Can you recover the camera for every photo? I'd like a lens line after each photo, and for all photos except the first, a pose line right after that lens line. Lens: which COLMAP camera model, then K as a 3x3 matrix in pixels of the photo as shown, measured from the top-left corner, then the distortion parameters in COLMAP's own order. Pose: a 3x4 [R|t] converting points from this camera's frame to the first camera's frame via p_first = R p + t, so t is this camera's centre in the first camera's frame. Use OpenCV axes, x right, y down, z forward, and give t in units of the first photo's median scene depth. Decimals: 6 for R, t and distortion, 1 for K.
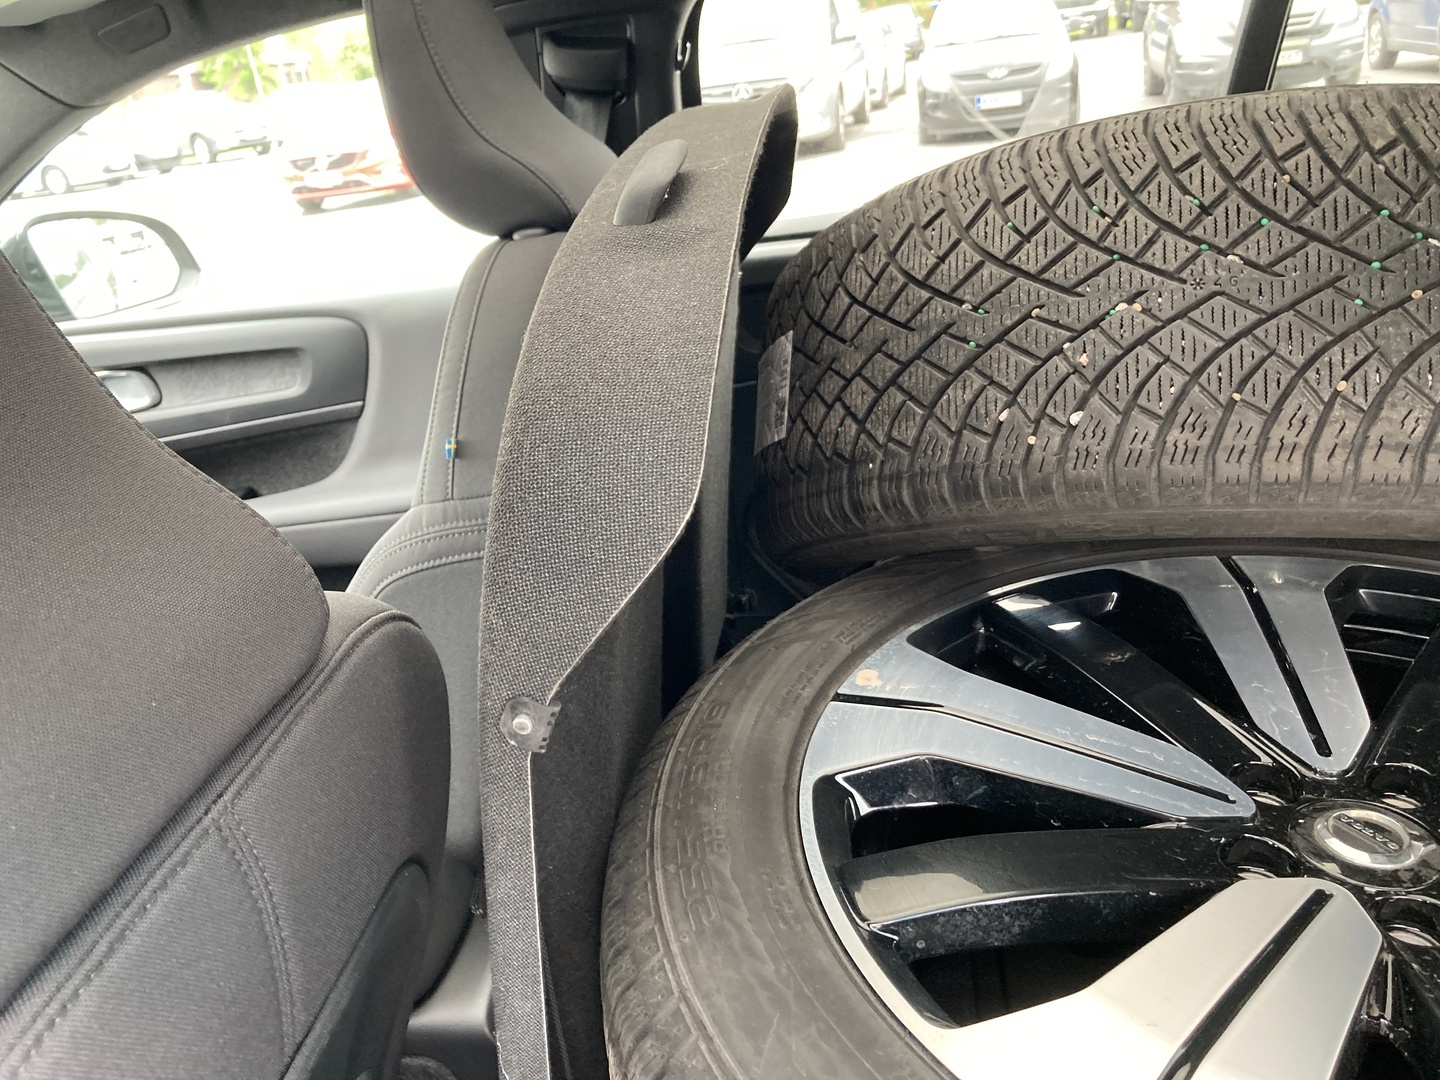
lens RADIAL K [[1211.8, 0, 723.1], [0, 1211.8, 533.2], [0, 0, 1]] dist [0.042222, -0.040659]
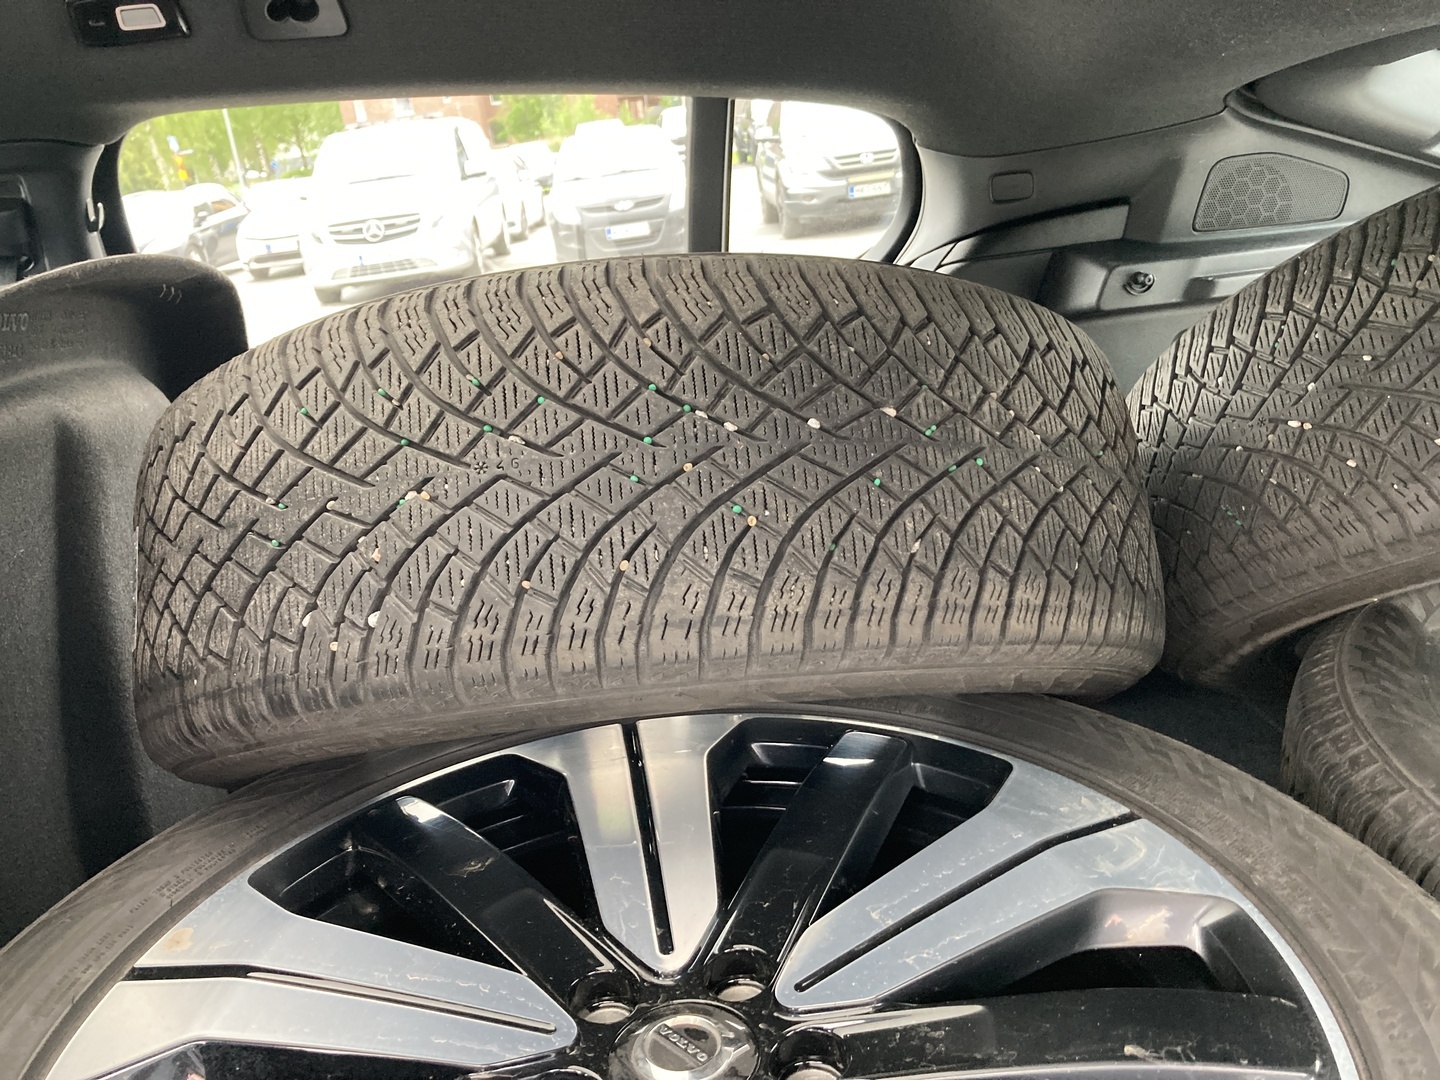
lens RADIAL K [[1211.8, 0, 719.1], [0, 1211.8, 546.3], [0, 0, 1]] dist [0.042222, -0.040659]
pose [[0.963977, -0.090067, 0.250274, 0.304322], [0.111531, 0.991082, -0.072915, -0.051516], [-0.241475, 0.098201, 0.965426, 0.050938]]
